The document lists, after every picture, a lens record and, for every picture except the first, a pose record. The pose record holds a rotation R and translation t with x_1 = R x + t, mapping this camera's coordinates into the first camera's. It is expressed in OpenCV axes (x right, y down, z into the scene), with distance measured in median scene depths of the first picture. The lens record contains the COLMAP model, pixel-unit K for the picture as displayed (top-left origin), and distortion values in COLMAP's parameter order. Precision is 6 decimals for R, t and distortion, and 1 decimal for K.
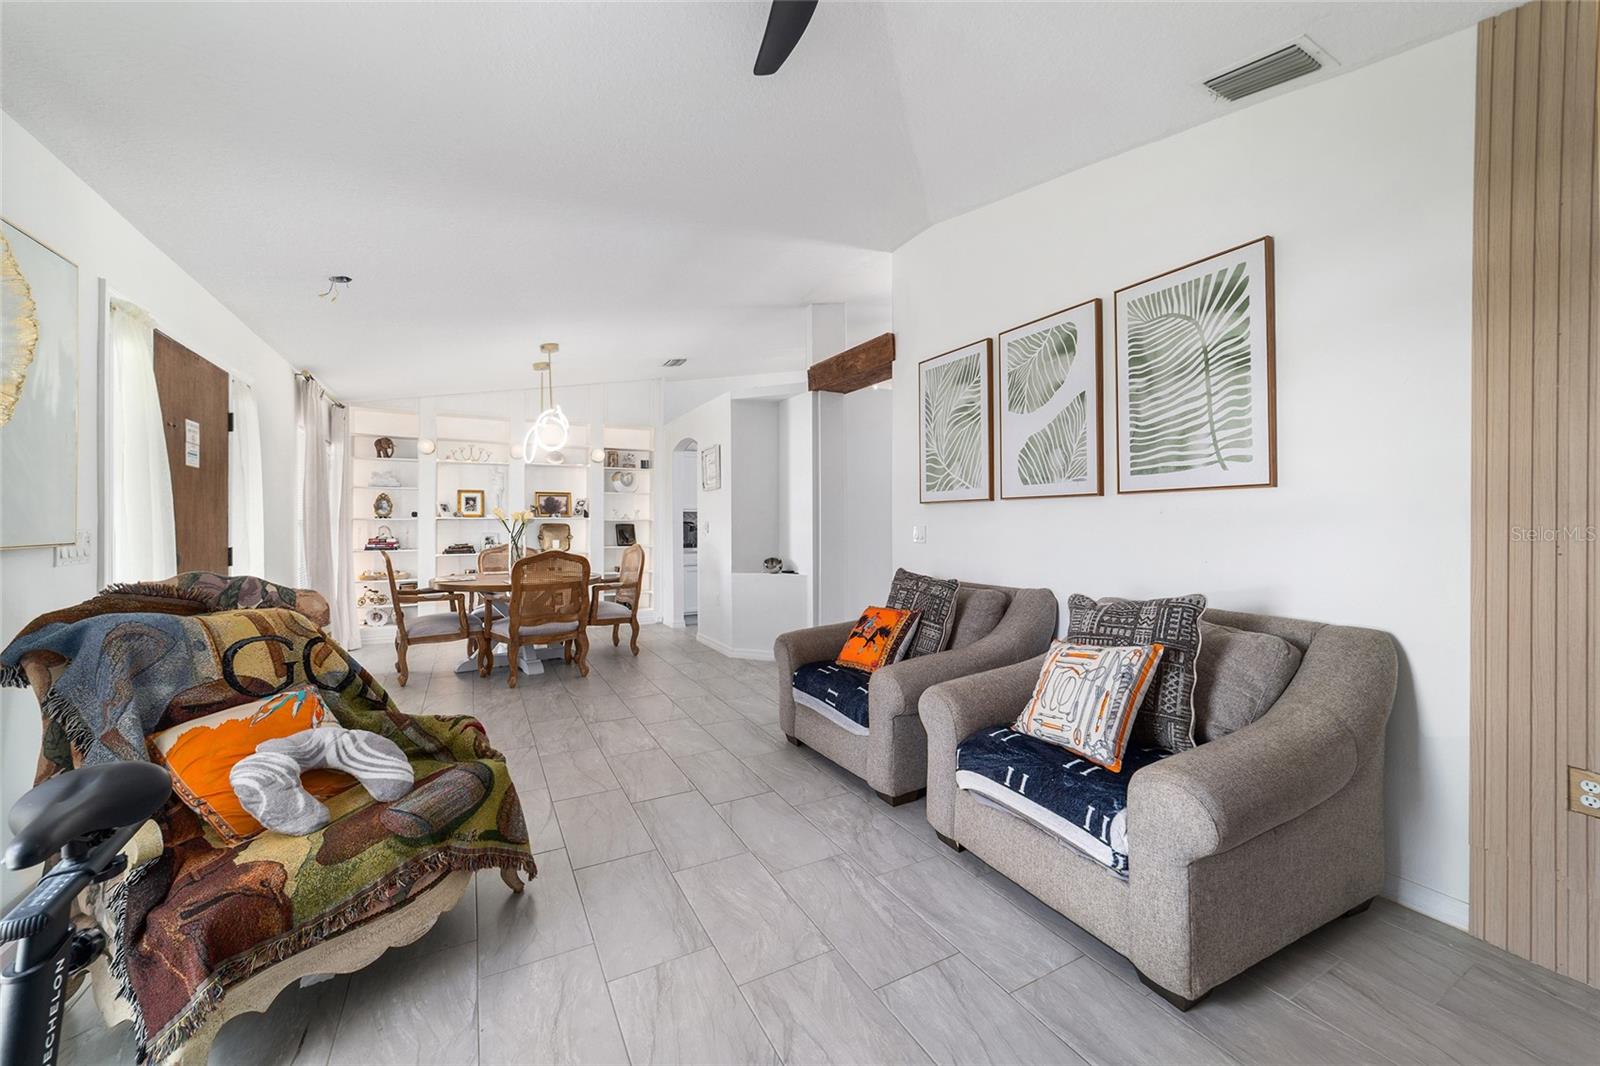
lens RADIAL K [[613.3, 0, 801.8], [0, 613.3, 520.3], [0, 0, 1]] dist [-0.018959, 0.008411]
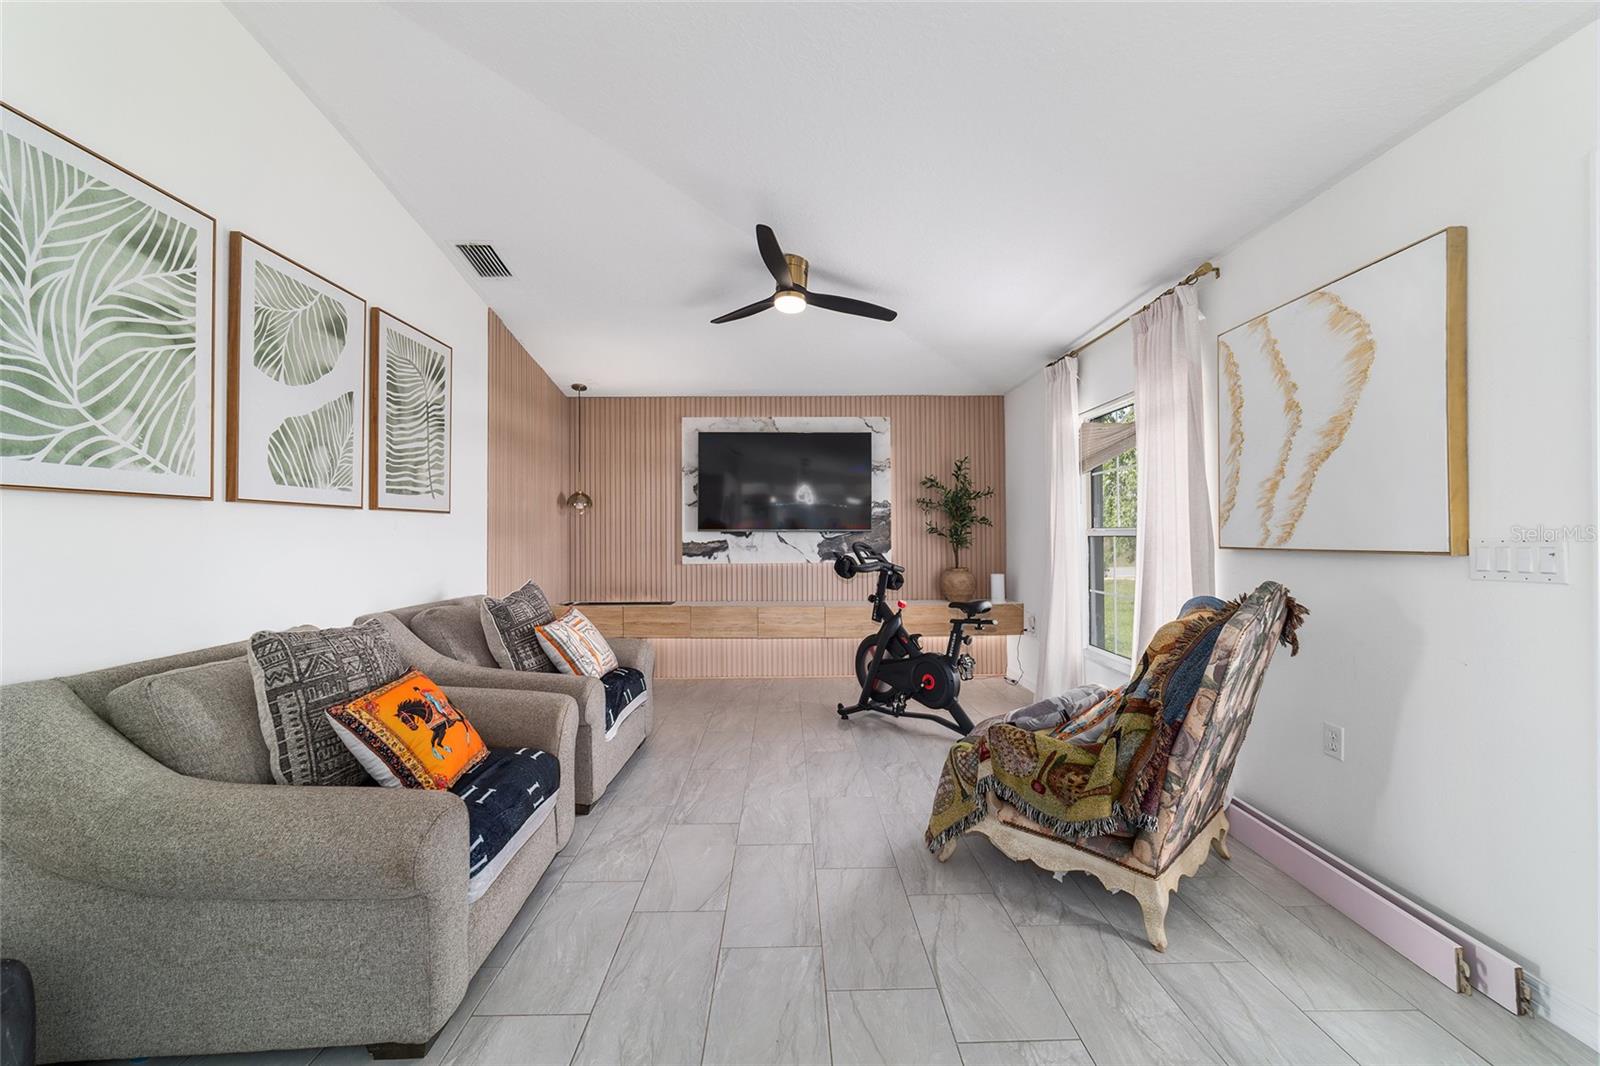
lens RADIAL K [[613.3, 0, 797.9], [0, 613.3, 529.7], [0, 0, 1]] dist [-0.018959, 0.008411]
pose [[-0.888920, 0.011352, 0.457921, -0.431434], [0.006068, 0.999897, -0.013009, 0.005806], [-0.458021, -0.008785, -0.888898, 1.220720]]
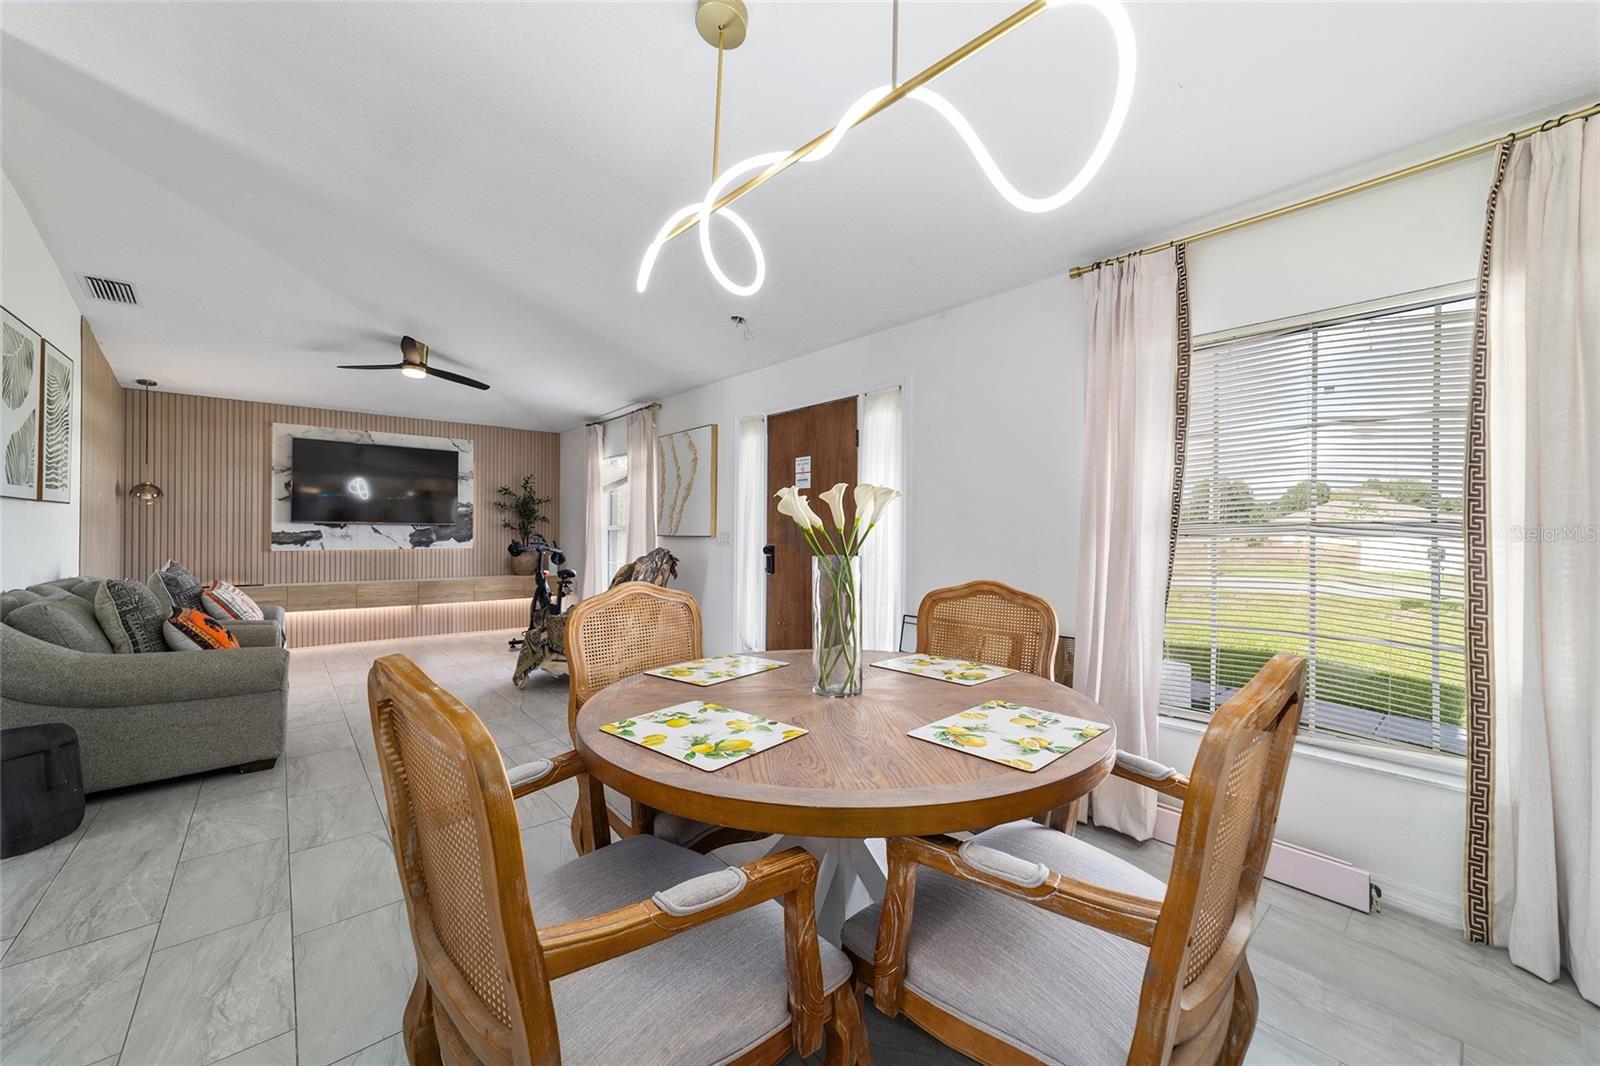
lens RADIAL K [[613.3, 0, 800.1], [0, 613.3, 529.7], [0, 0, 1]] dist [-0.018959, 0.008411]
pose [[-0.976230, -0.004002, -0.216699, -0.564518], [-0.003061, 0.999984, -0.004679, 0.012132], [0.216714, -0.003904, -0.976227, 1.978880]]
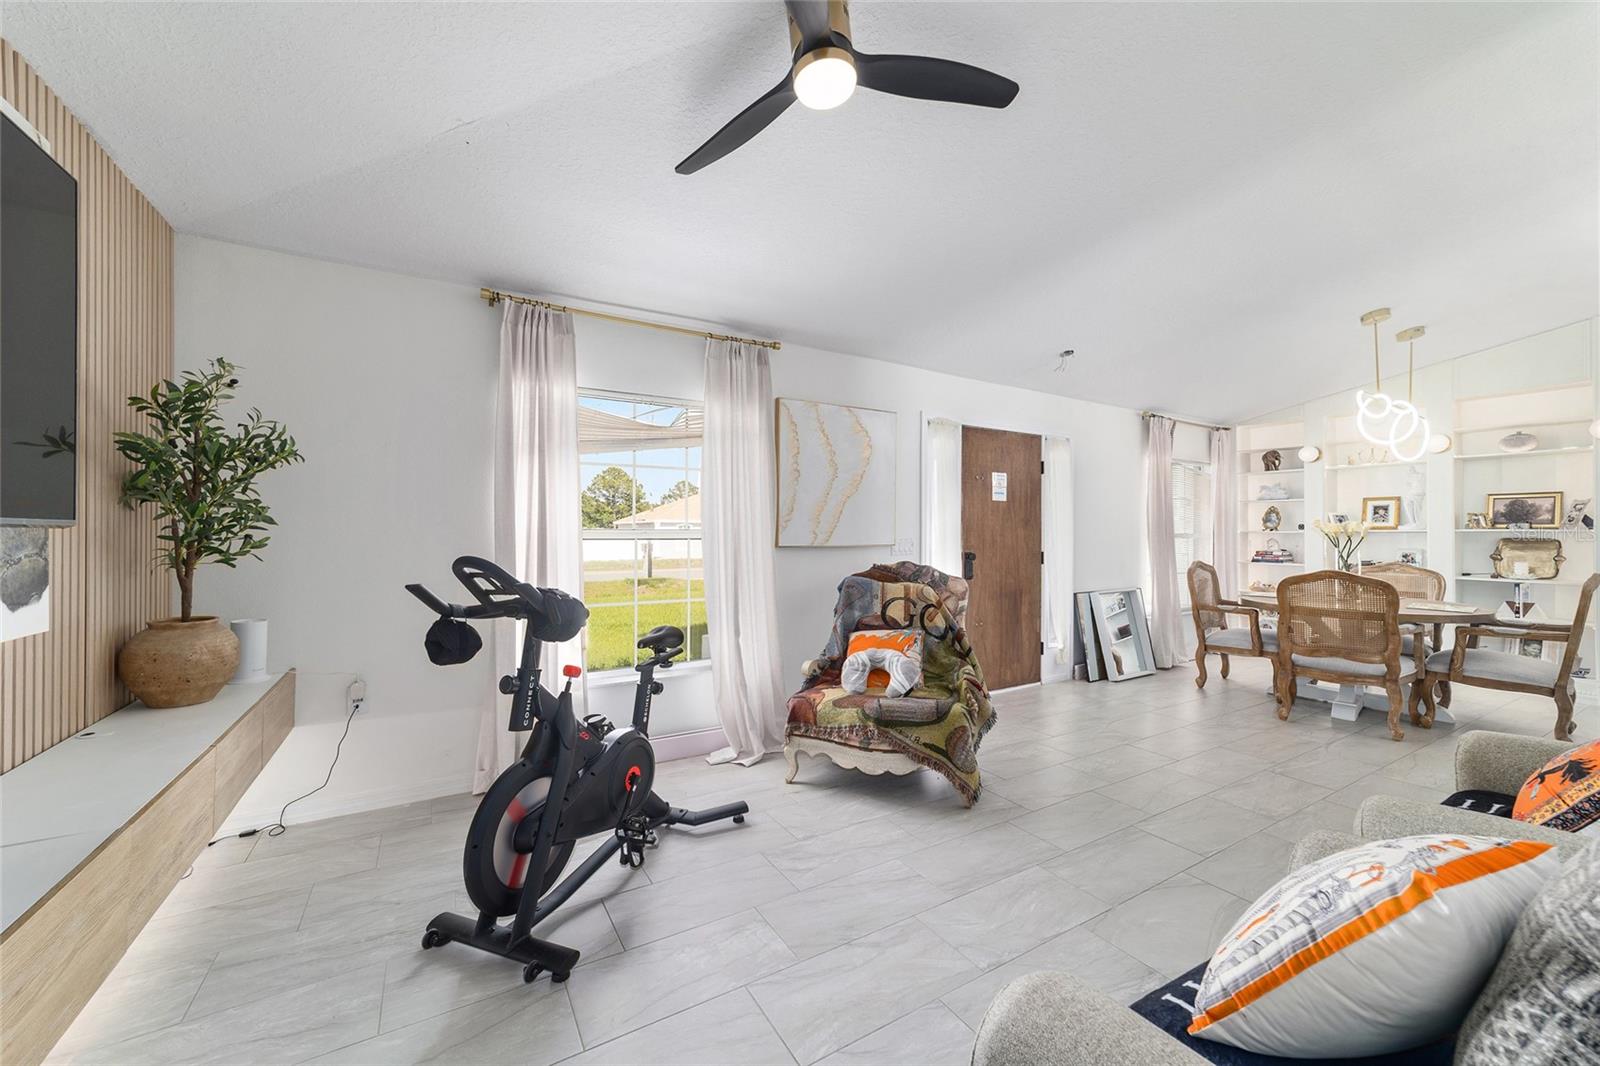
lens RADIAL K [[613.3, 0, 798.1], [0, 613.3, 529.7], [0, 0, 1]] dist [-0.018959, 0.008411]
pose [[0.037846, -0.004737, -0.999272, 0.506036], [0.000869, 0.999989, -0.004707, -0.002775], [0.999283, -0.000690, 0.037850, 0.326291]]
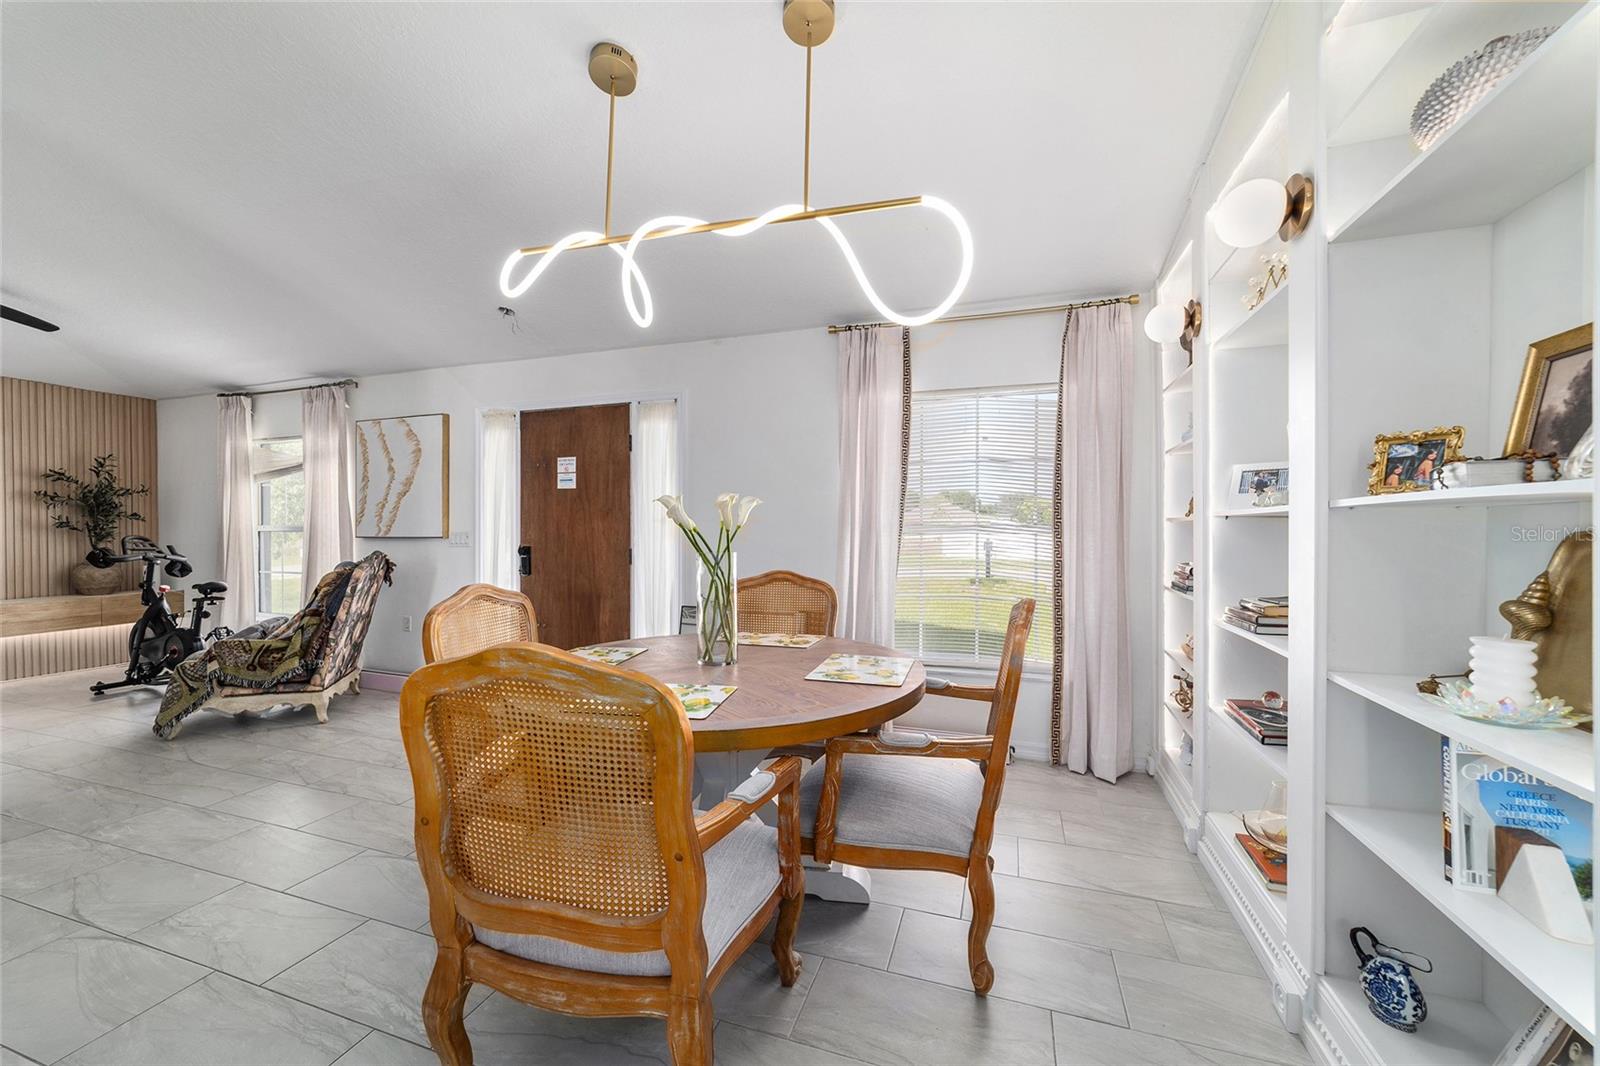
lens RADIAL K [[613.3, 0, 804.7], [0, 613.3, 539.6], [0, 0, 1]] dist [-0.018959, 0.008411]
pose [[-0.731503, 0.010990, -0.681749, -0.354297], [0.002596, 0.999908, 0.013334, 0.010939], [0.681833, 0.007984, -0.731464, 2.004200]]
